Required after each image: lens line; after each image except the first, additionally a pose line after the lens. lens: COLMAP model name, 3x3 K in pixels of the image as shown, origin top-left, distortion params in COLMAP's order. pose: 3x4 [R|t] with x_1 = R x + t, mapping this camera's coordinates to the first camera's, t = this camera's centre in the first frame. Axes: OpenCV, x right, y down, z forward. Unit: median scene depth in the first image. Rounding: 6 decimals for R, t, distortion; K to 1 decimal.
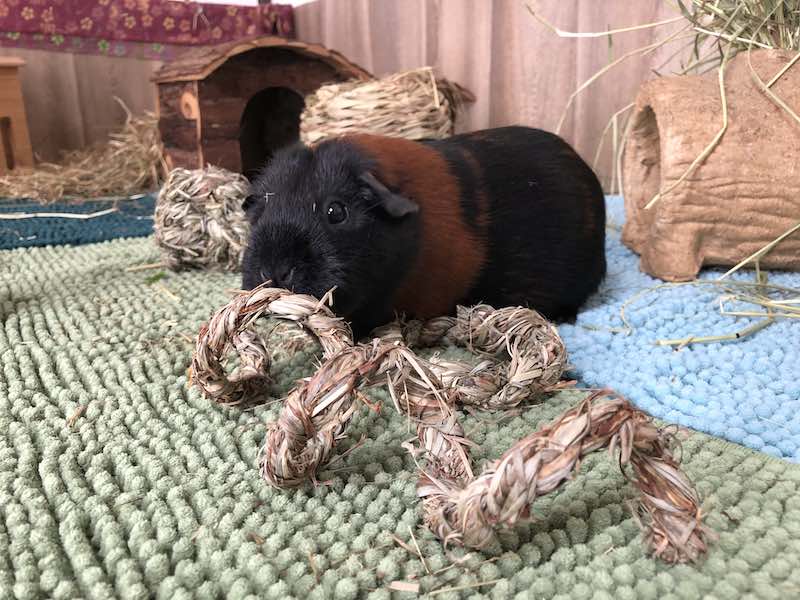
lens RADIAL K [[663.4, 0, 400.0], [0, 663.4, 300.0], [0, 0, 1]] dist [0.018404, -0.017213]
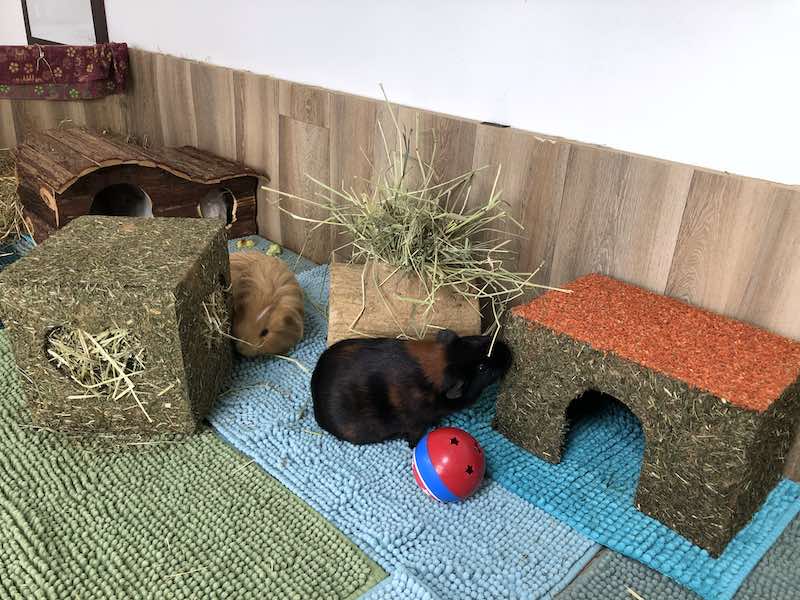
lens RADIAL K [[663.4, 0, 400.0], [0, 663.4, 300.0], [0, 0, 1]] dist [0.018404, -0.017213]
pose [[0.978624, -0.010994, 0.205363, 0.299694], [-0.017671, 0.990382, 0.137226, -0.816514], [-0.204897, -0.137921, 0.969018, -1.395804]]
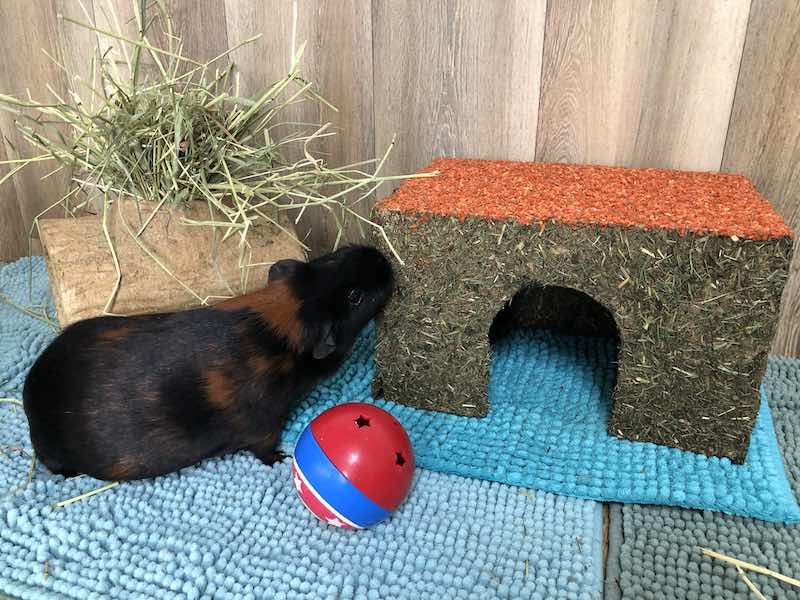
lens RADIAL K [[663.4, 0, 400.0], [0, 663.4, 300.0], [0, 0, 1]] dist [0.018404, -0.017213]
pose [[0.784116, -0.222755, 0.579261, 0.280803], [0.159768, 0.974360, 0.158421, -0.475961], [-0.599697, -0.031673, 0.799600, -0.425720]]
